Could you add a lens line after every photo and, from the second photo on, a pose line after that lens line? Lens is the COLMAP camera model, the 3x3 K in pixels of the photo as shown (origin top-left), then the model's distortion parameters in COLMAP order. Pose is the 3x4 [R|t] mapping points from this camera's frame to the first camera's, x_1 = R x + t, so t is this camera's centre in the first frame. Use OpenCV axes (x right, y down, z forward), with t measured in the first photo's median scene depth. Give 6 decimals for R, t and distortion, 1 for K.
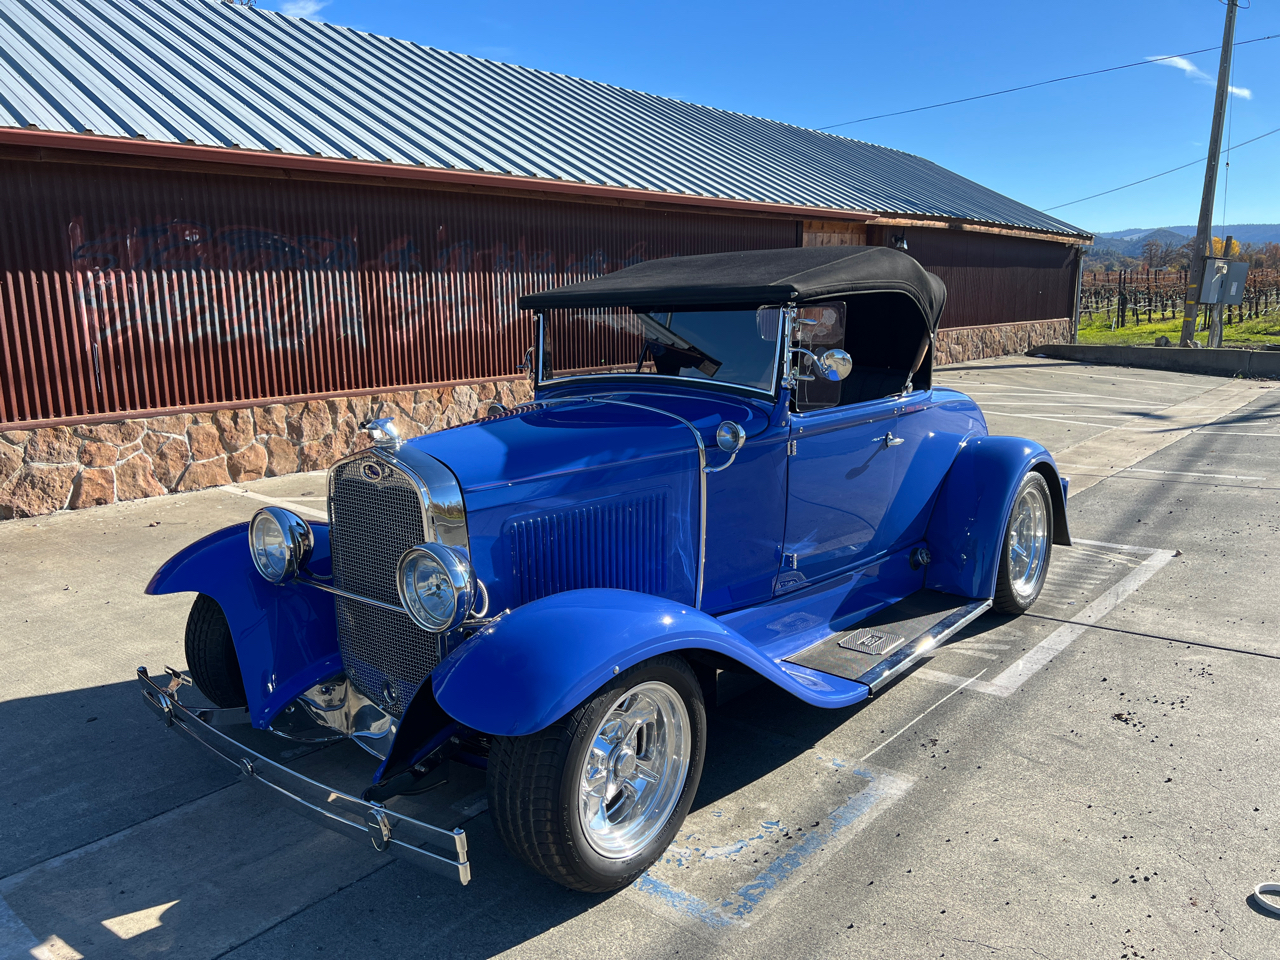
lens RADIAL K [[954.6, 0, 636.0], [0, 954.6, 484.9], [0, 0, 1]] dist [0.031620, -0.034754]
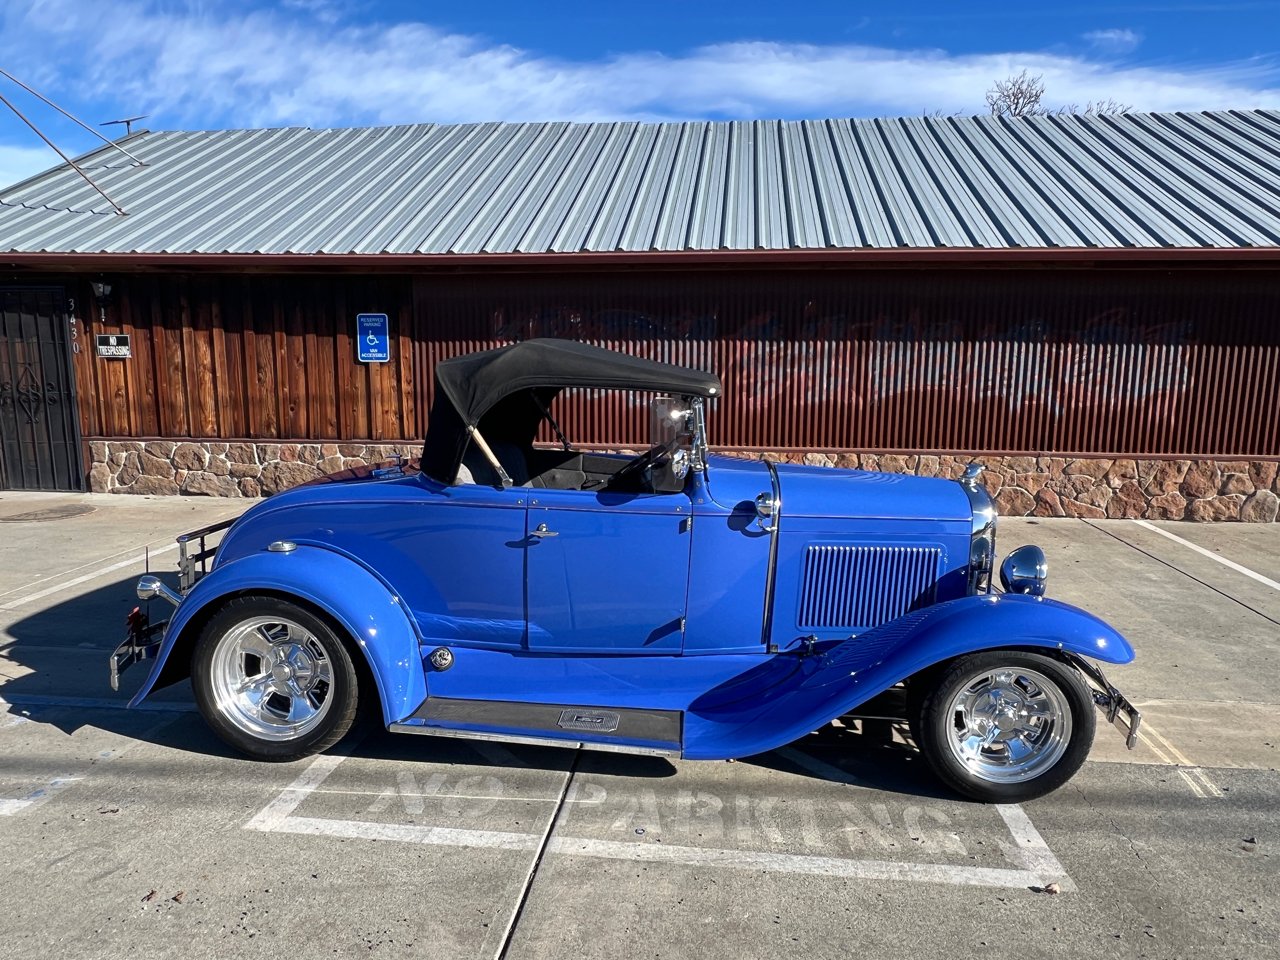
lens RADIAL K [[865.6, 0, 636.6], [0, 865.6, 489.1], [0, 0, 1]] dist [-0.005782, 0.002190]
pose [[0.573339, 0.145235, -0.806343, 0.530255], [-0.177699, 0.982780, 0.050664, -0.089395], [0.799816, 0.114238, 0.589274, 0.337967]]
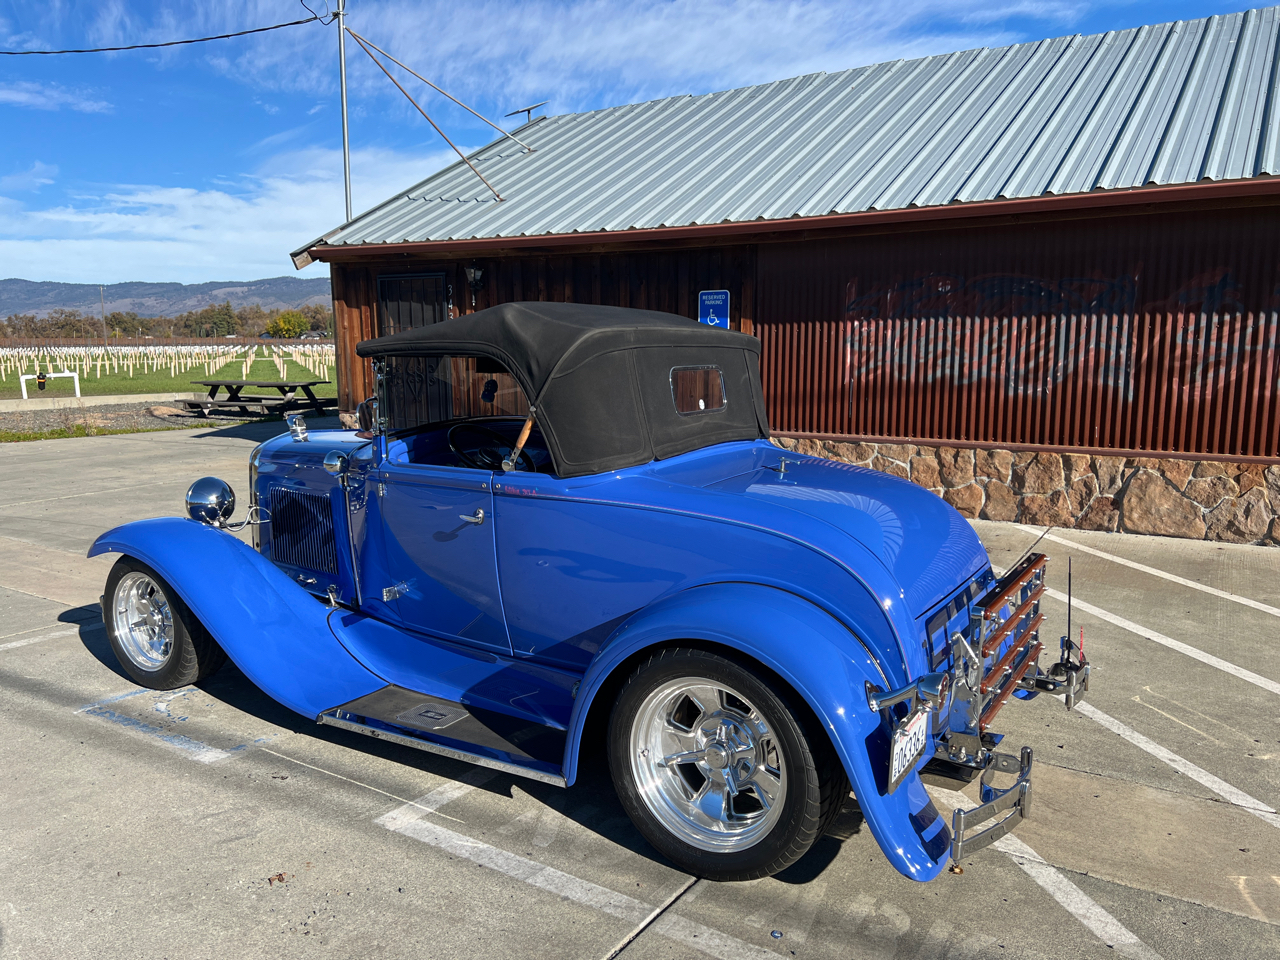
lens RADIAL K [[963.7, 0, 636.5], [0, 963.7, 487.7], [0, 0, 1]] dist [0.035438, -0.024062]
pose [[0.146619, 0.165622, -0.975229, 0.535370], [-0.194068, 0.971541, 0.135818, -0.104621], [0.969969, 0.169347, 0.174588, 0.446335]]
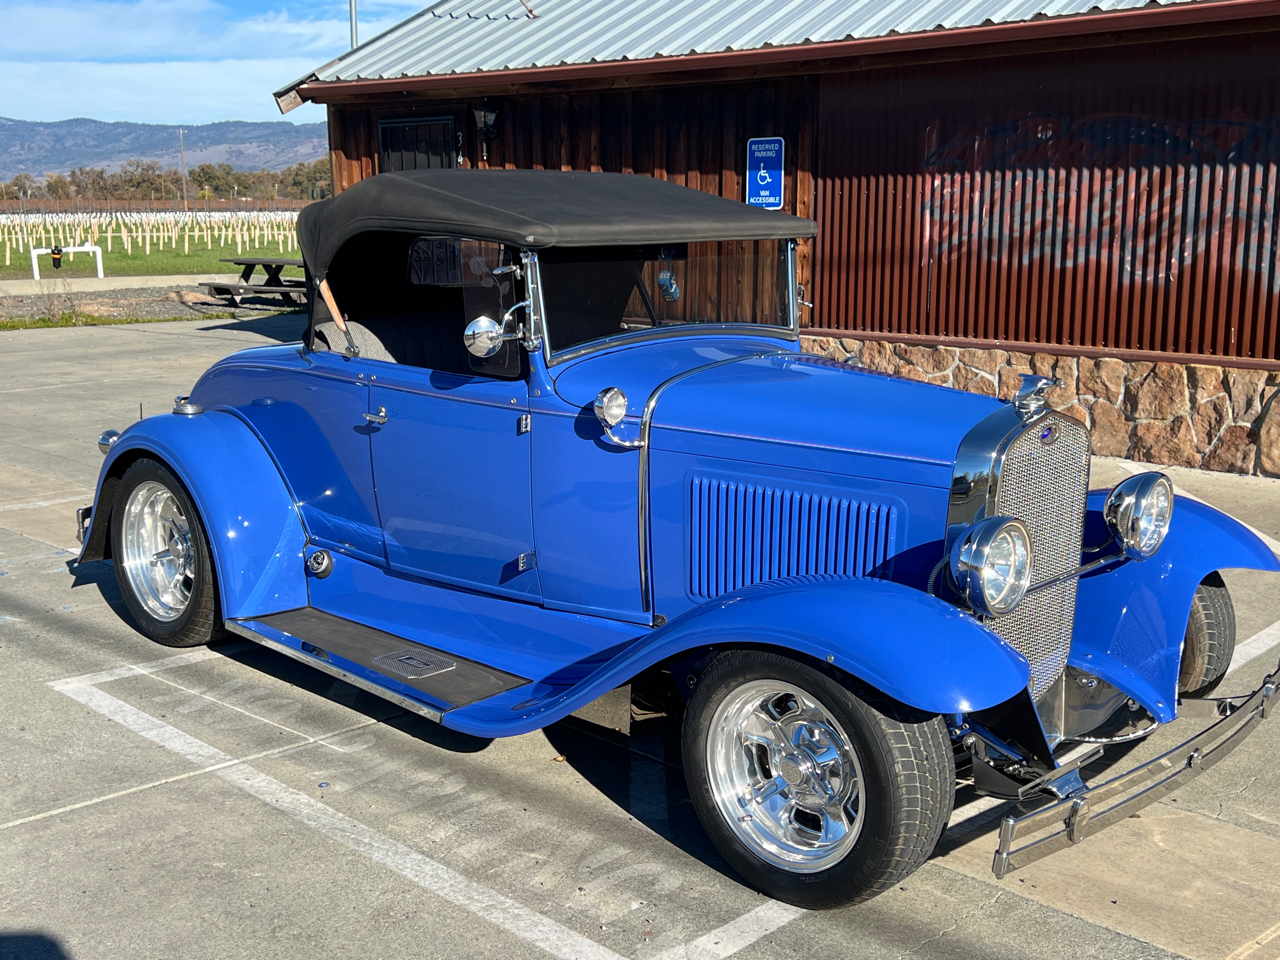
lens RADIAL K [[1451.0, 0, 634.6], [0, 1451.0, 484.6], [0, 0, 1]] dist [0.036038, 0.000000]
pose [[-0.060269, 0.205987, -0.976697, 0.711873], [-0.193260, 0.957553, 0.213875, -0.152444], [0.979295, 0.201646, -0.017902, 0.661347]]
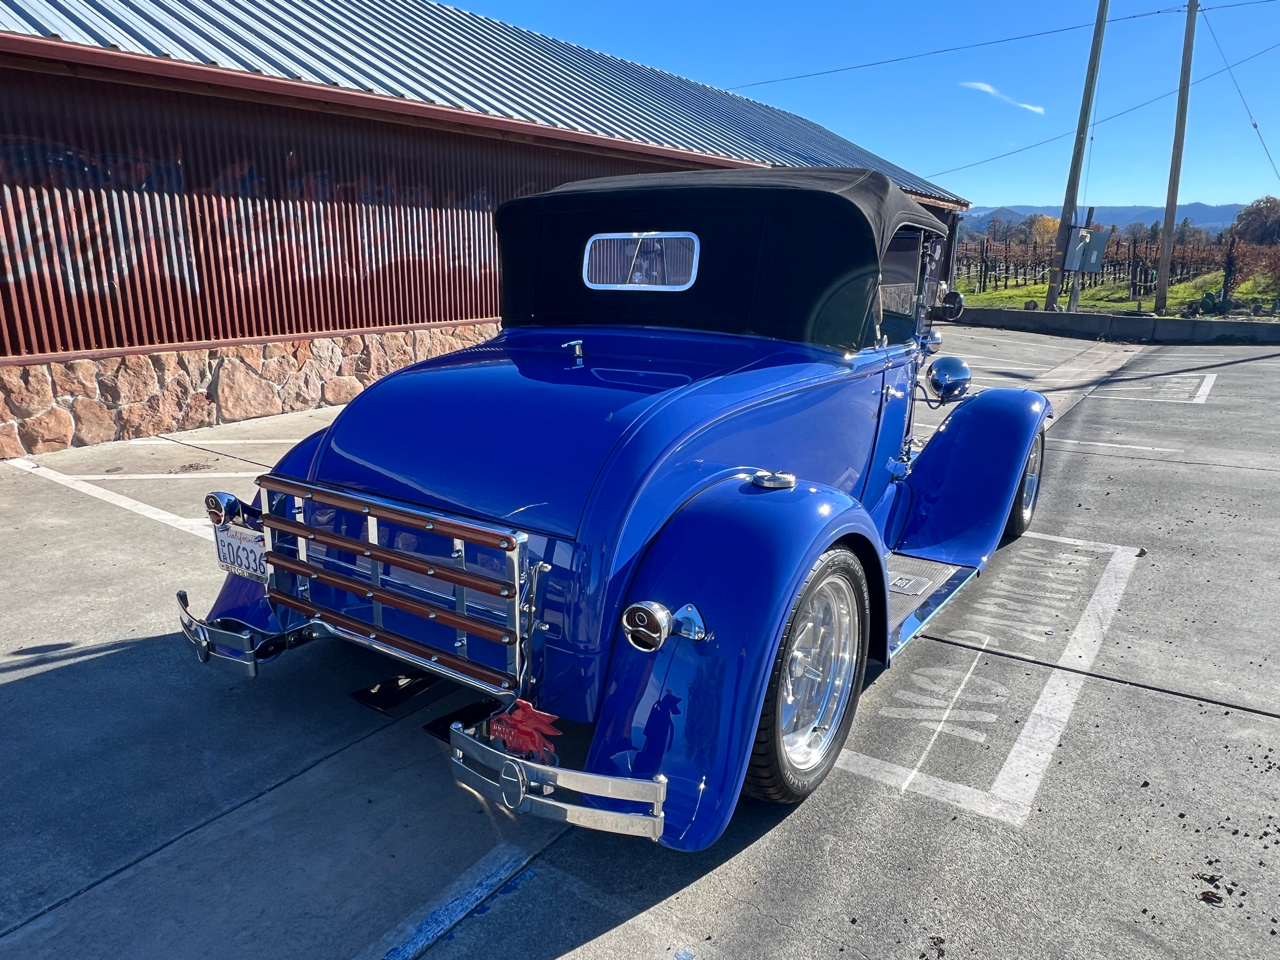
lens RADIAL K [[865.6, 0, 625.1], [0, 865.6, 500.5], [0, 0, 1]] dist [-0.005782, 0.002190]
pose [[0.995576, -0.003667, 0.093891, 0.023395], [-0.003950, 0.996721, 0.080818, -0.023430], [-0.093879, -0.080832, 0.992297, 0.192382]]
